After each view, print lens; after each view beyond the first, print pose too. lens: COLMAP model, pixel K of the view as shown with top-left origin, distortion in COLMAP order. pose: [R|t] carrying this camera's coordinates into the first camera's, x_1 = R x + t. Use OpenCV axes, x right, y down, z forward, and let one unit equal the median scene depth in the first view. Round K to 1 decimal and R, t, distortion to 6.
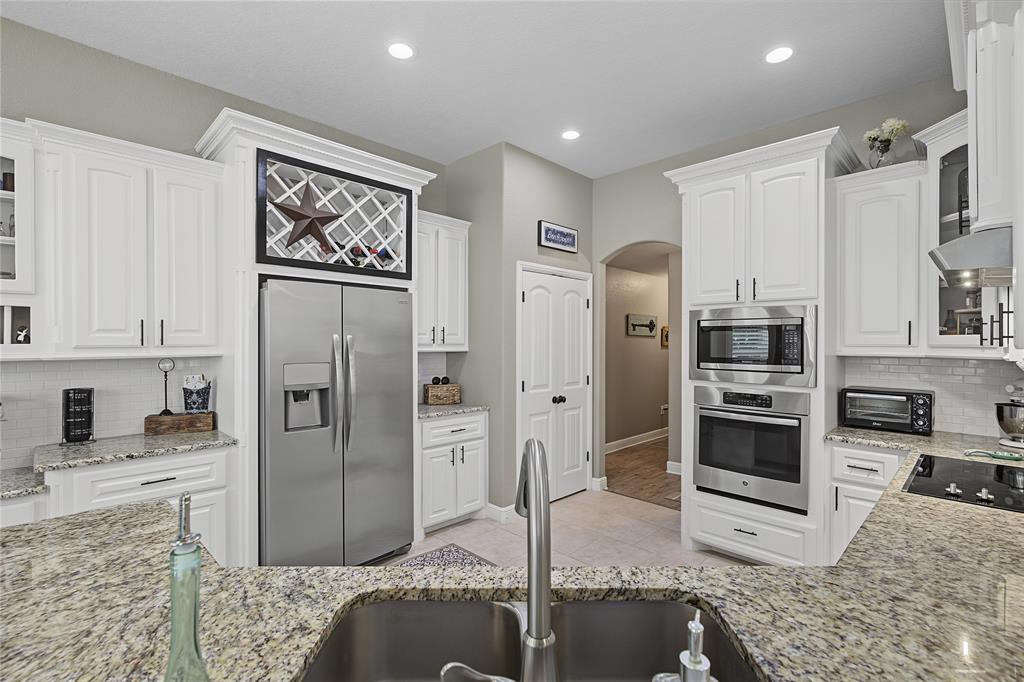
lens RADIAL K [[467.5, 0, 528.3], [0, 467.5, 343.1], [0, 0, 1]] dist [0.003893, 0.000052]
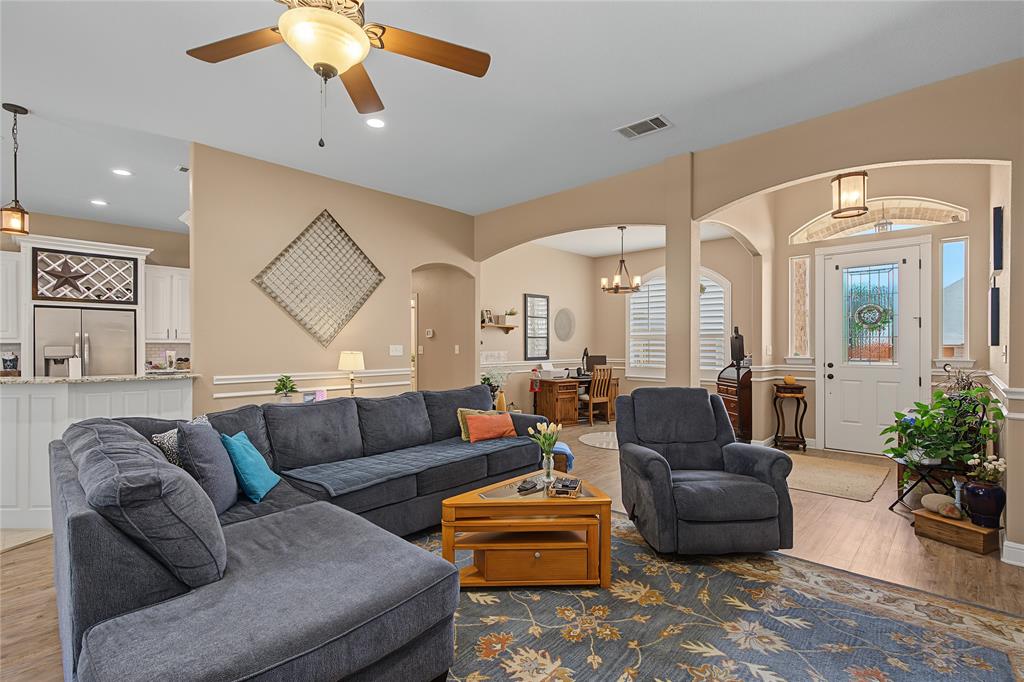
lens RADIAL K [[467.5, 0, 516.8], [0, 467.5, 345.6], [0, 0, 1]] dist [0.003893, 0.000052]
pose [[0.999553, -0.003081, 0.029730, 1.465984], [0.003117, 0.999994, -0.001168, 0.046820], [-0.029726, 0.001260, 0.999557, -1.141219]]
